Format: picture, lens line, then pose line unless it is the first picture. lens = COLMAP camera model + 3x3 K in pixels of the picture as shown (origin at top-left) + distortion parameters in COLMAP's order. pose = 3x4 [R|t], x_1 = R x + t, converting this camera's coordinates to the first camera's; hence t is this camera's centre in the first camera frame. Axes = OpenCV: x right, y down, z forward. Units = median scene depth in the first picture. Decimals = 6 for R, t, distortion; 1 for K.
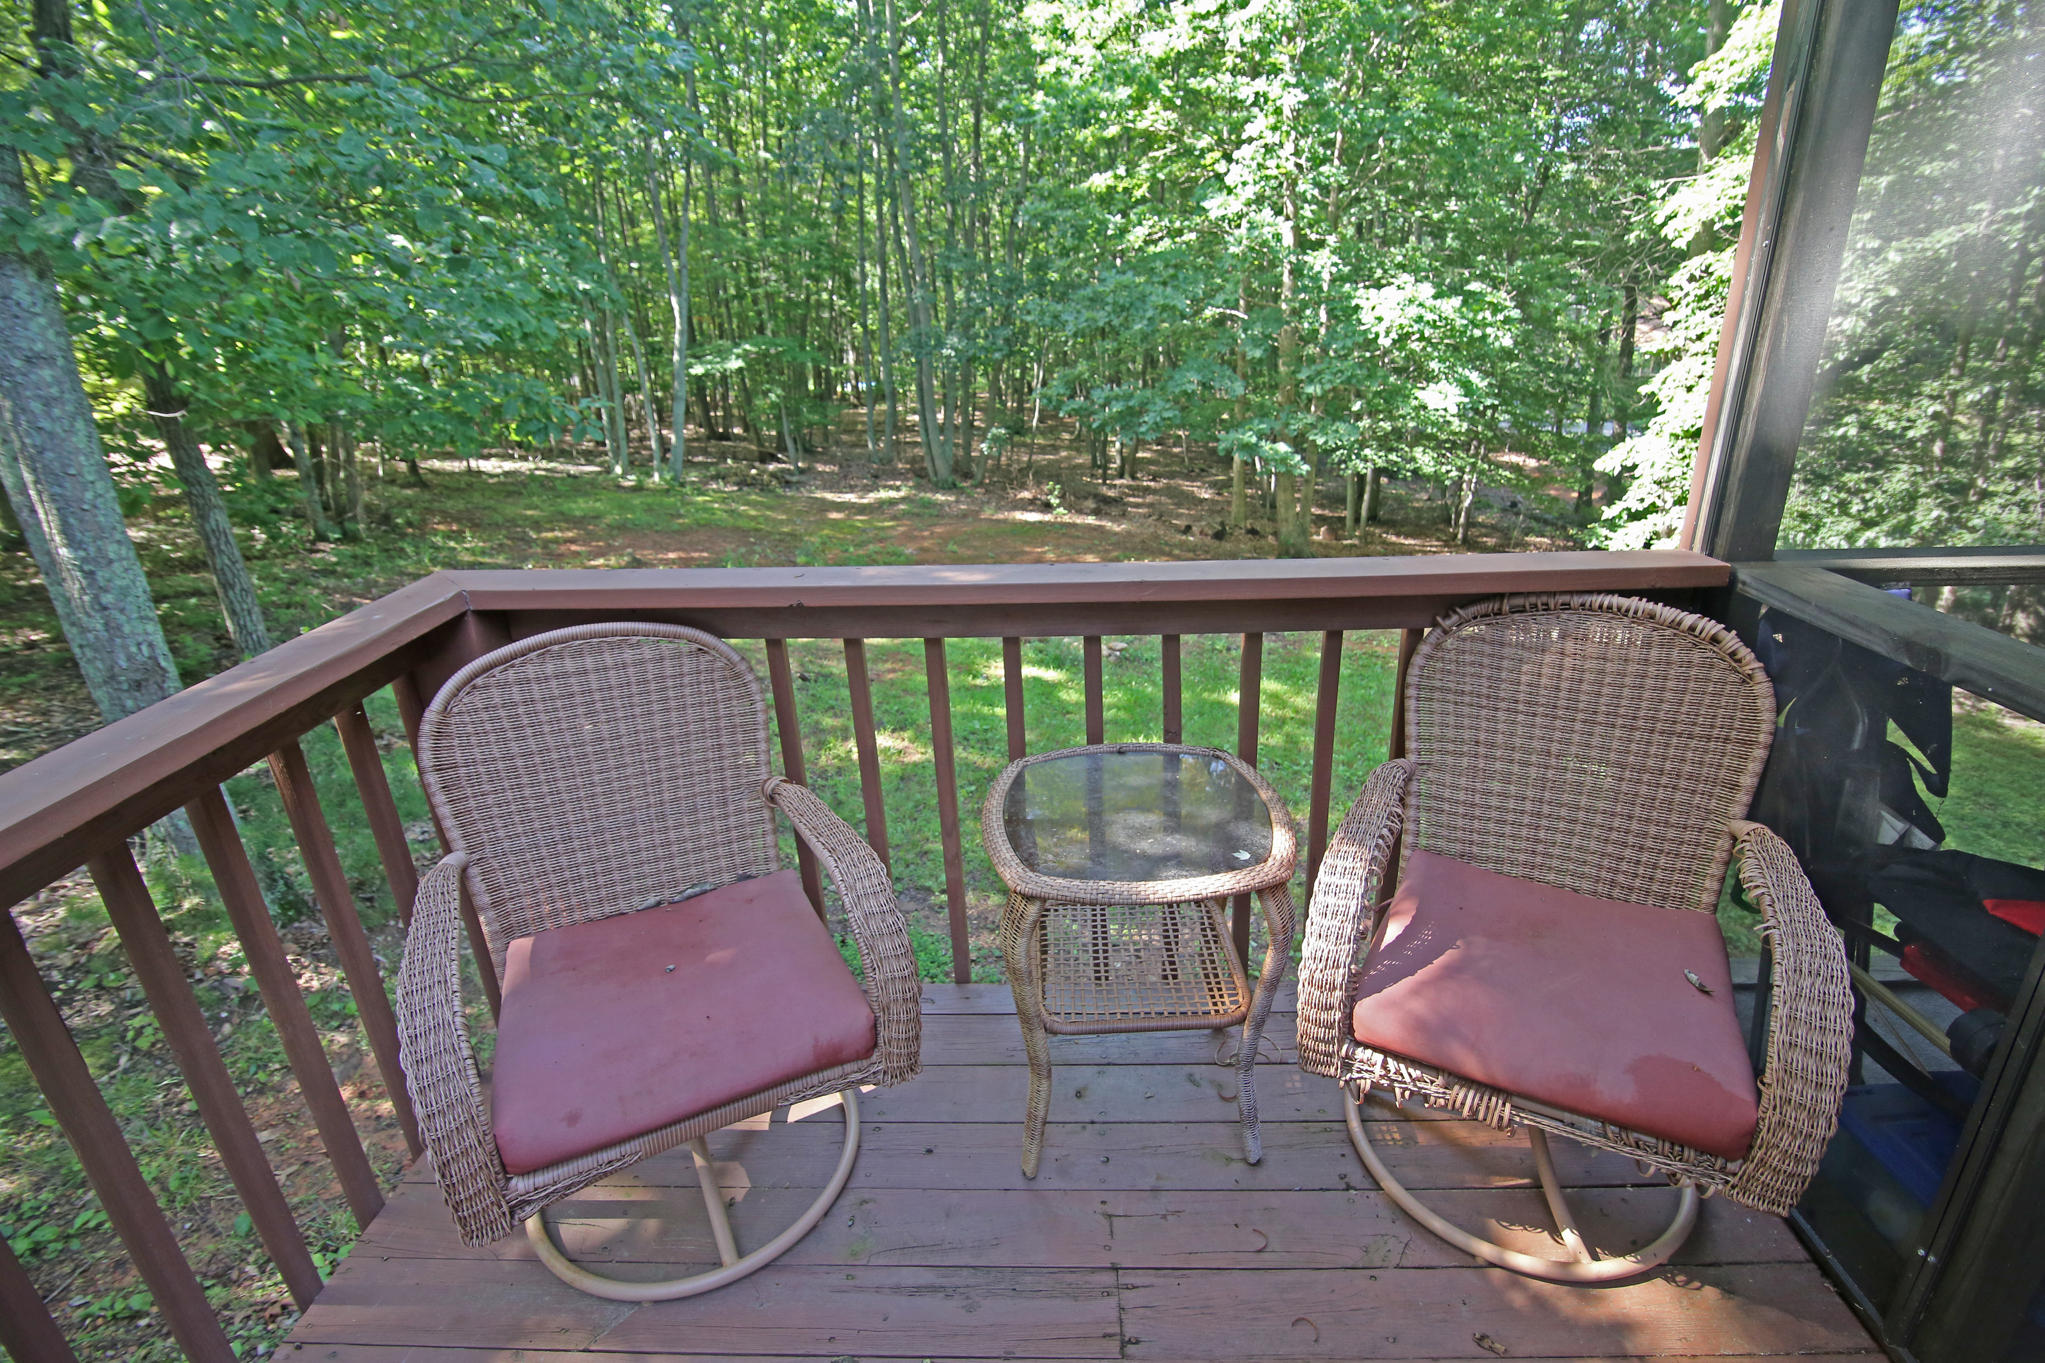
lens RADIAL K [[989.7, 0, 1035.8], [0, 989.7, 674.9], [0, 0, 1]] dist [-0.018586, -0.000389]
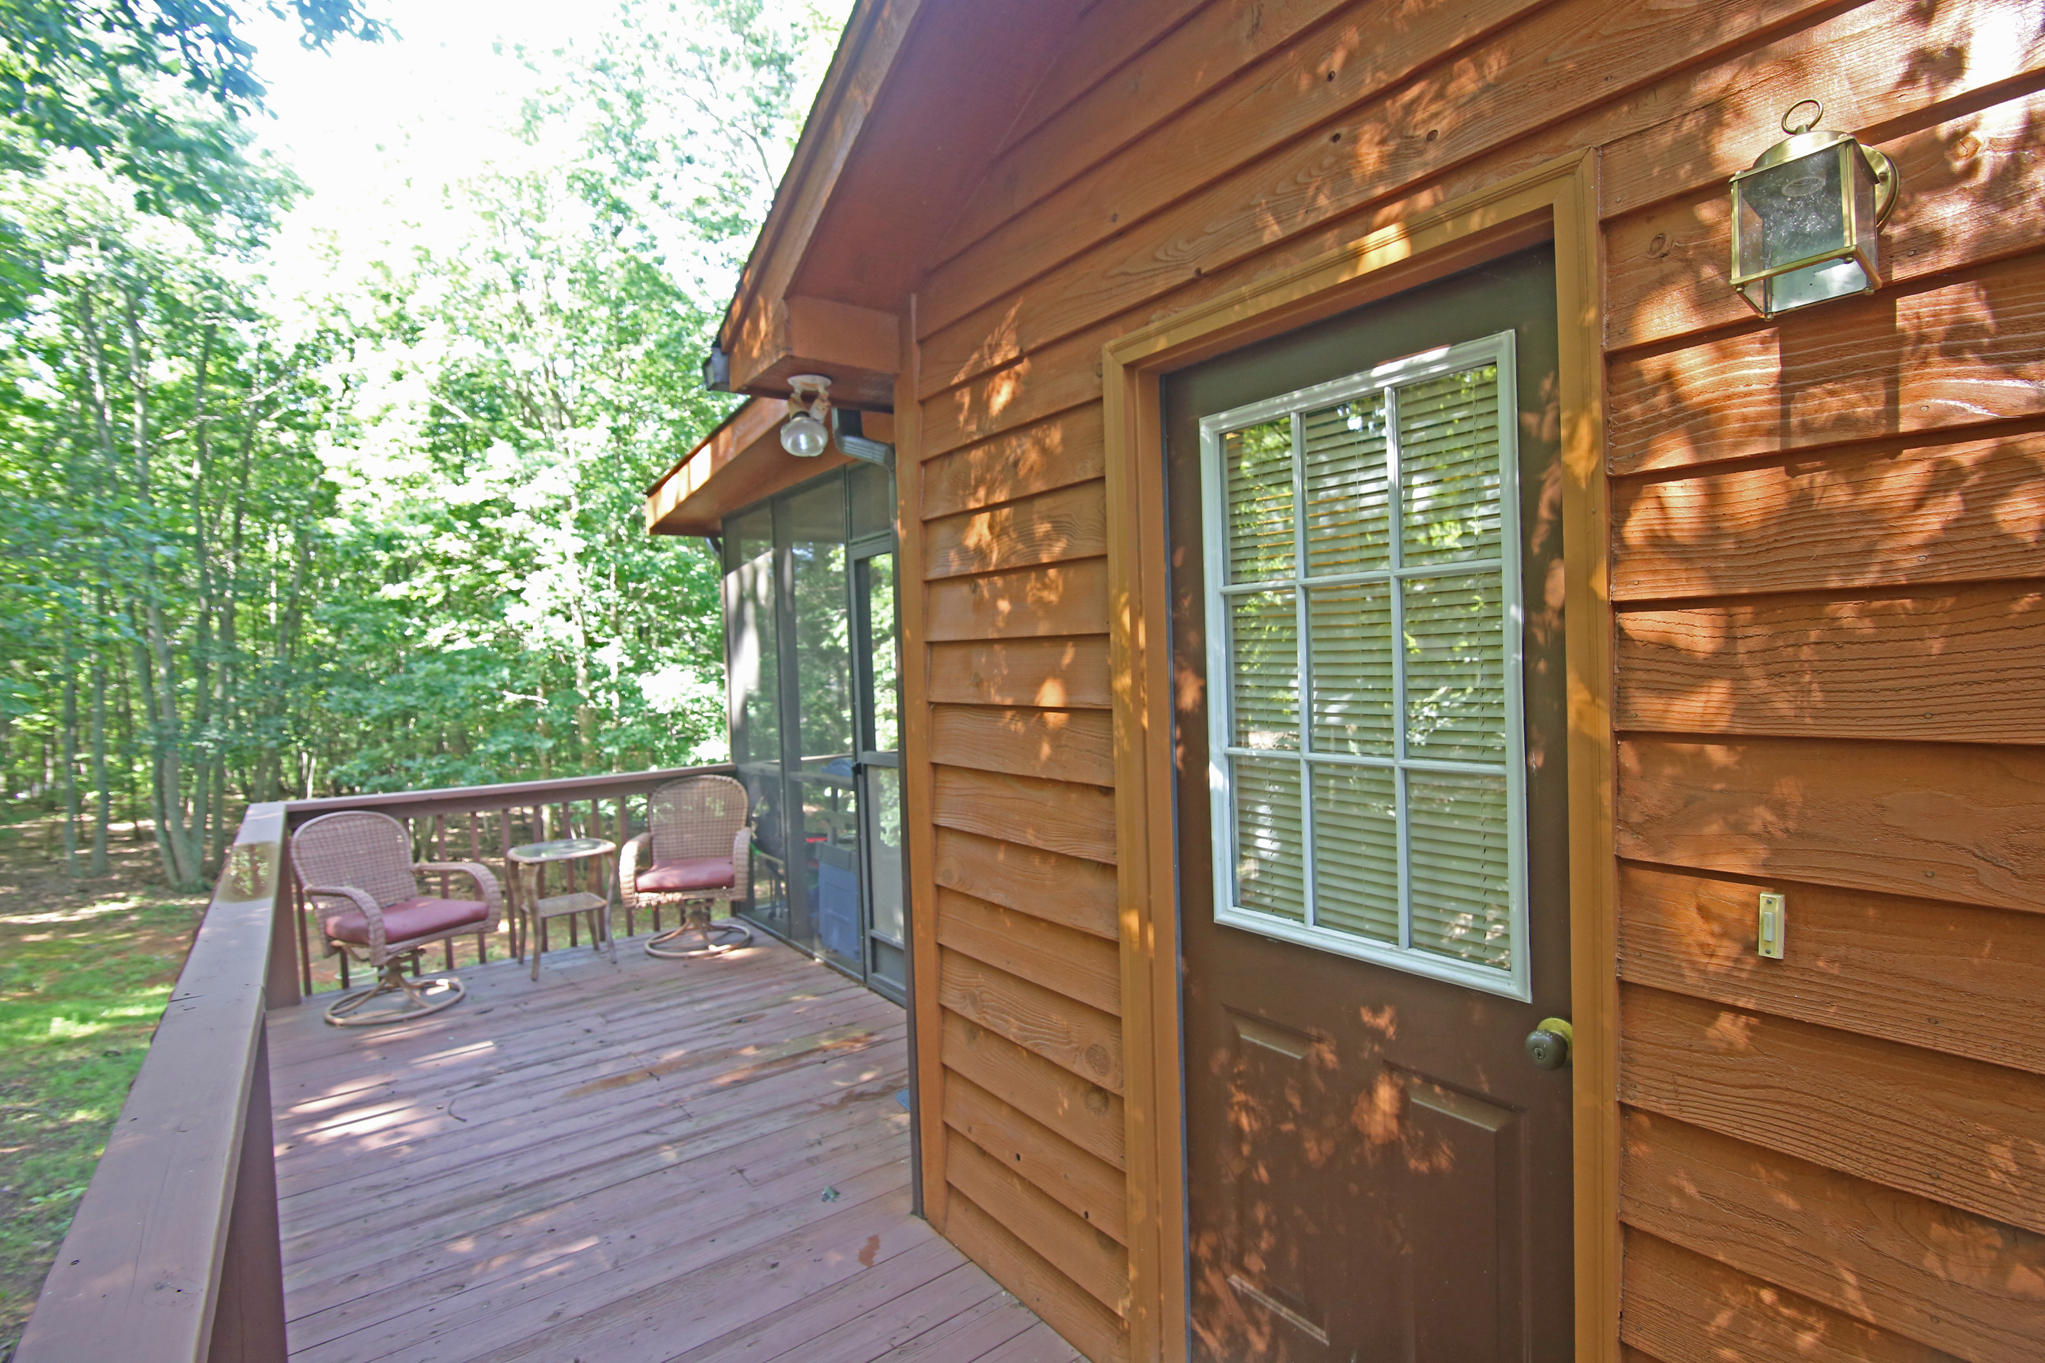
lens RADIAL K [[989.7, 0, 1029.7], [0, 989.7, 676.8], [0, 0, 1]] dist [-0.018586, -0.000389]
pose [[0.788106, -0.008022, 0.615488, -0.065554], [0.229747, 0.931488, -0.282041, 0.085286], [-0.571057, 0.363684, 0.735954, -0.236838]]
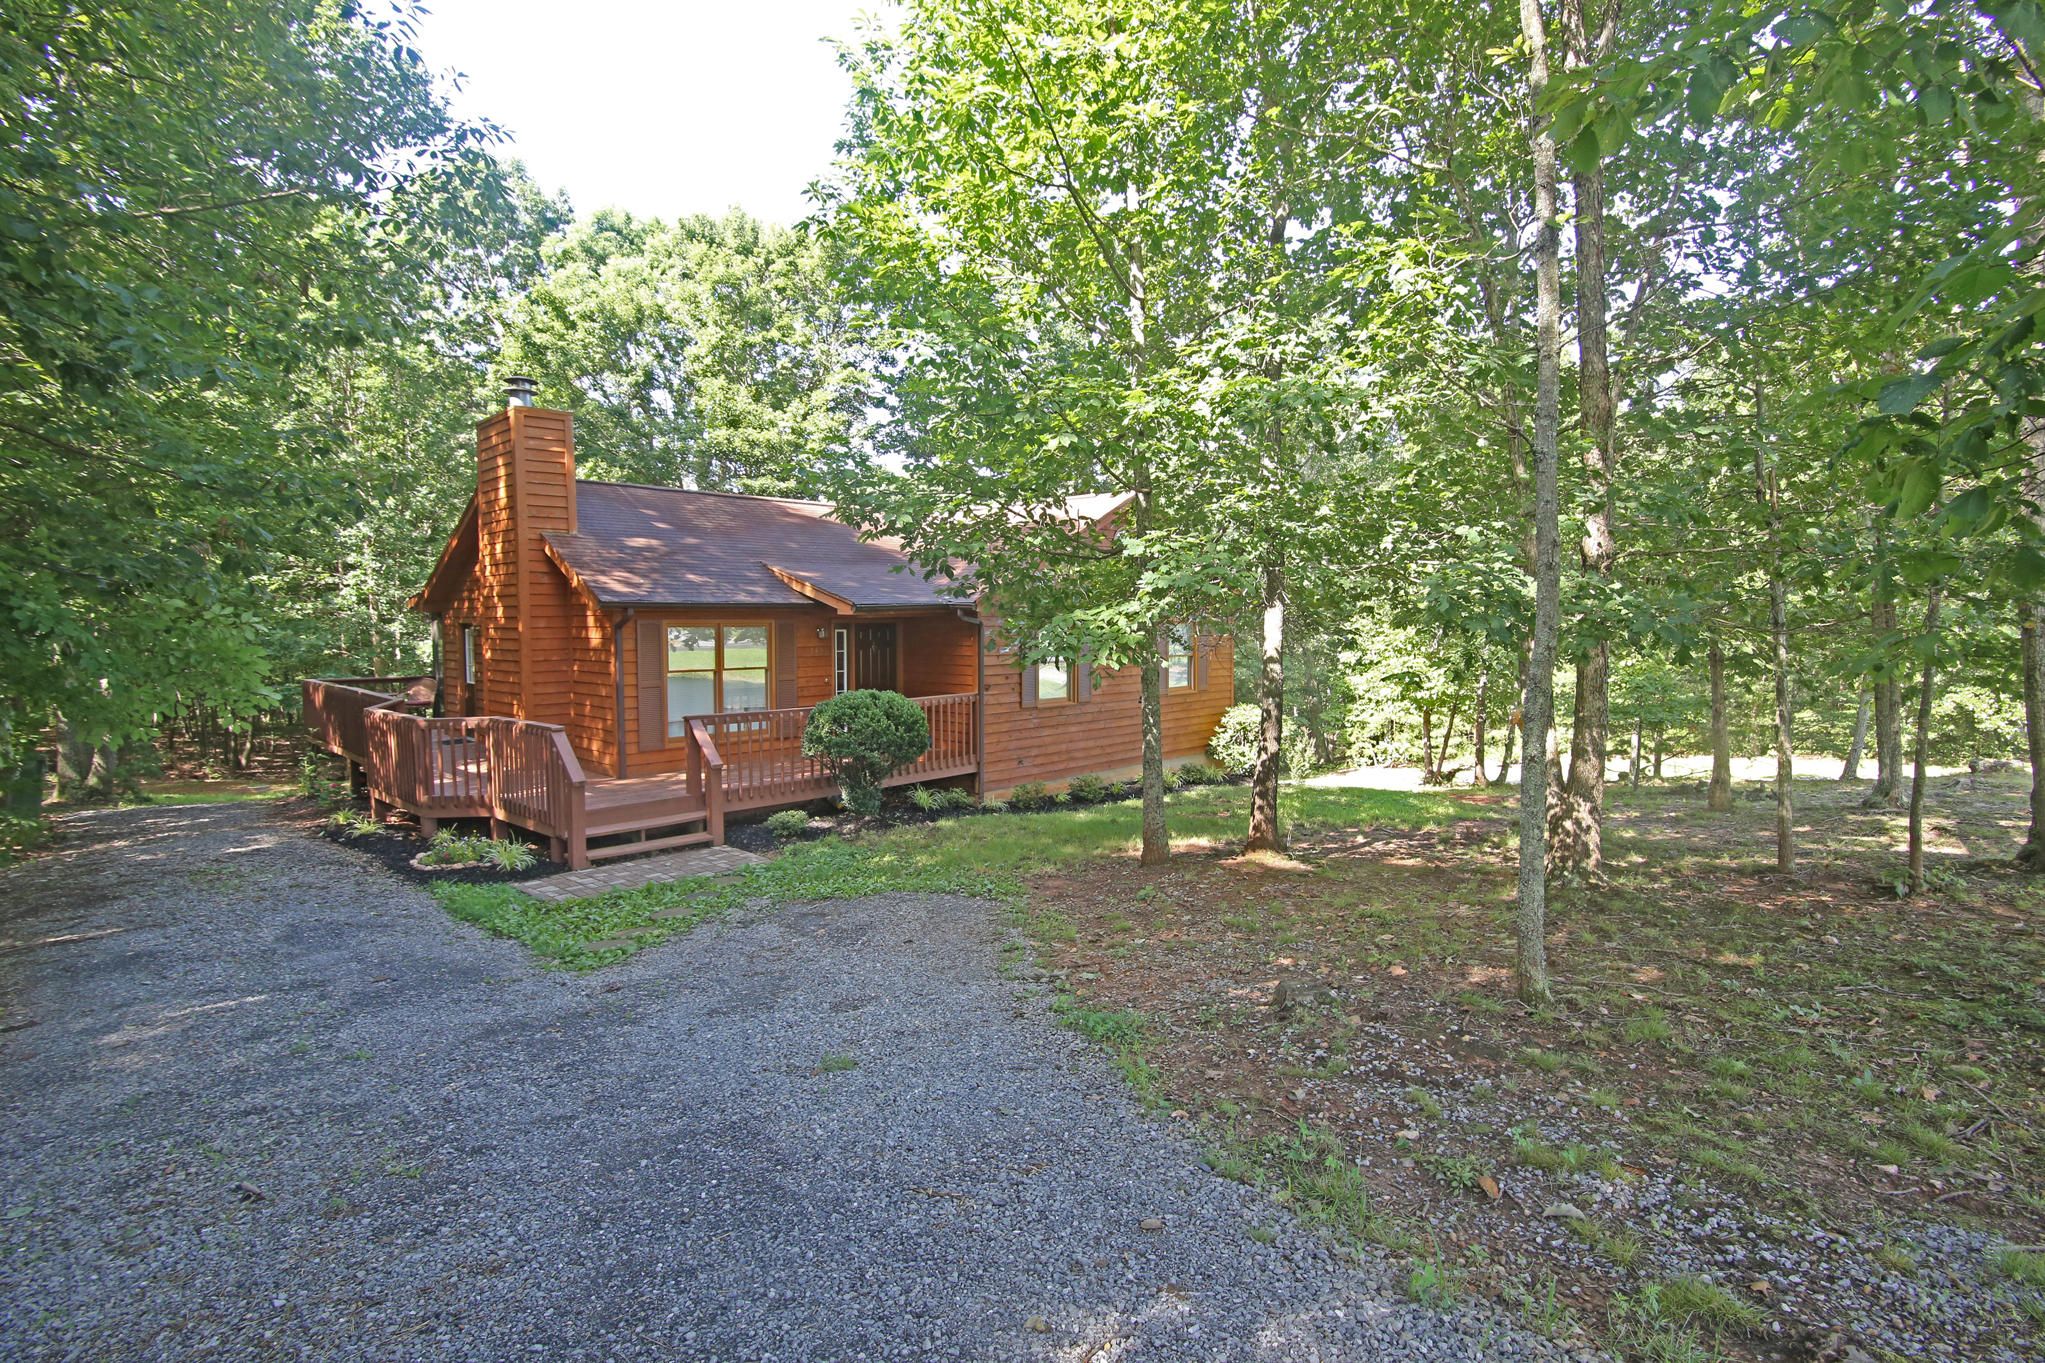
lens RADIAL K [[989.7, 0, 1034.8], [0, 989.7, 675.4], [0, 0, 1]] dist [-0.018586, -0.000389]
pose [[0.668172, -0.014748, 0.743861, -0.362400], [0.250250, 0.946005, -0.206032, 0.454099], [-0.700658, 0.323816, 0.635785, -1.274650]]
